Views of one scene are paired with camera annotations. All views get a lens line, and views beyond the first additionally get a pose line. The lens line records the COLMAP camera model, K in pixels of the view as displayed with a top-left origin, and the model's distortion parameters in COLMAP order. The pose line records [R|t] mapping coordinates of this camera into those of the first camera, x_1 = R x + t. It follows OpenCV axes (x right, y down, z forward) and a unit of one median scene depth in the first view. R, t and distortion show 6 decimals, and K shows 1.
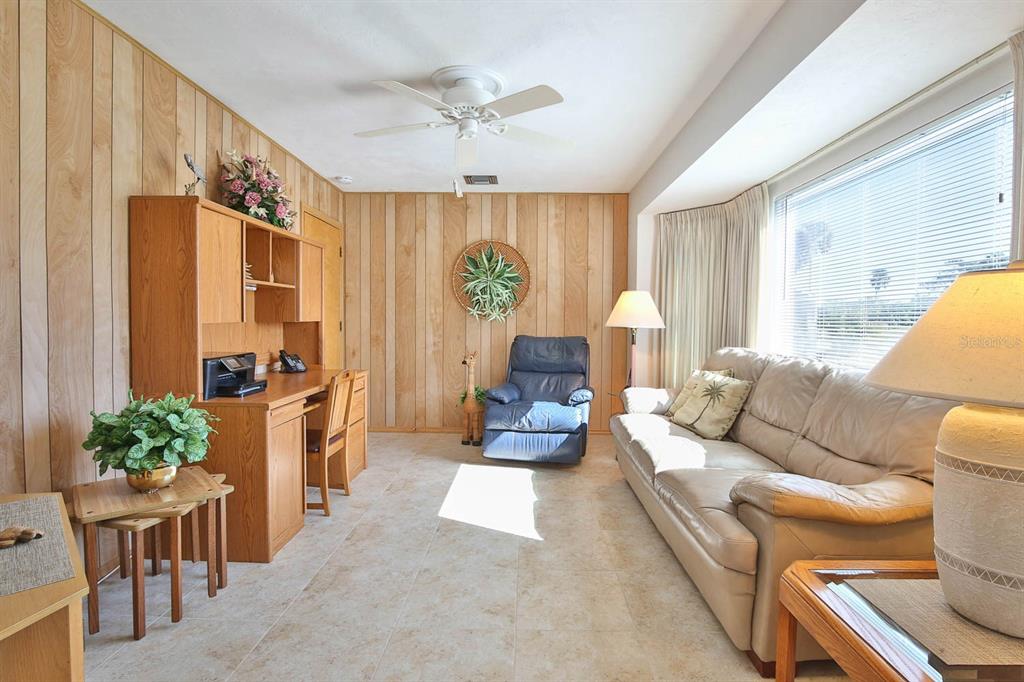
lens RADIAL K [[498.4, 0, 514.7], [0, 498.4, 338.7], [0, 0, 1]] dist [-0.036552, 0.006711]
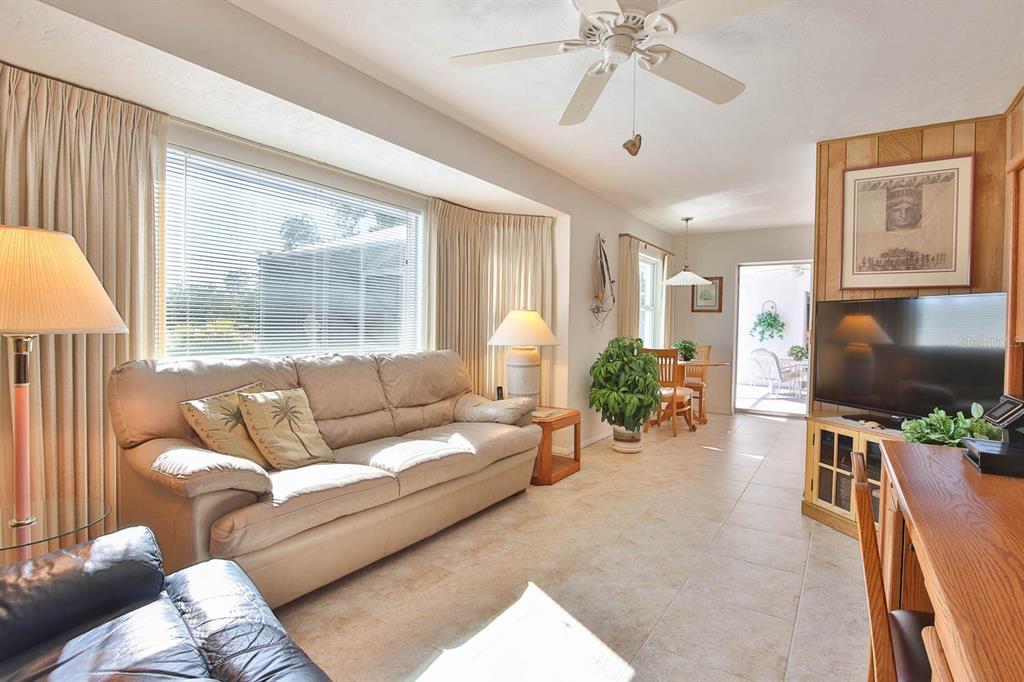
lens RADIAL K [[498.4, 0, 513.4], [0, 498.4, 337.9], [0, 0, 1]] dist [-0.036552, 0.006711]
pose [[-0.839881, -0.034172, 0.541693, -0.221266], [-0.003472, 0.998334, 0.057597, -0.038568], [-0.542759, 0.046494, -0.838601, 1.029259]]
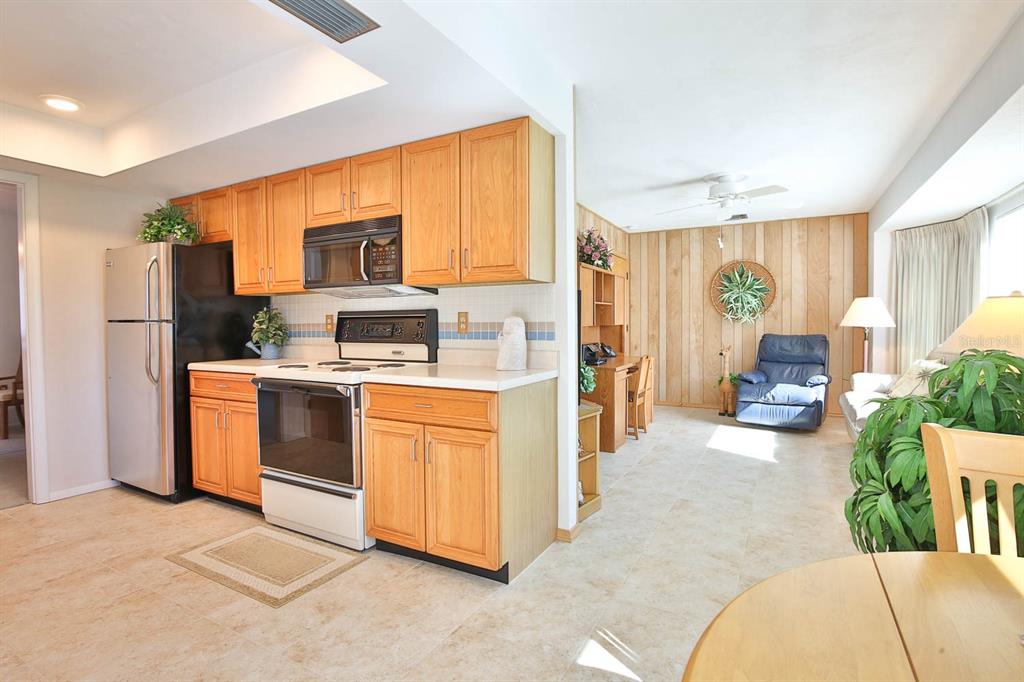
lens RADIAL K [[498.4, 0, 518.8], [0, 498.4, 335.9], [0, 0, 1]] dist [-0.036552, 0.006711]
pose [[0.890826, -0.002398, -0.454338, 0.021006], [-0.002827, 0.999937, -0.010820, 0.015021], [0.454336, 0.010923, 0.890763, -0.460134]]
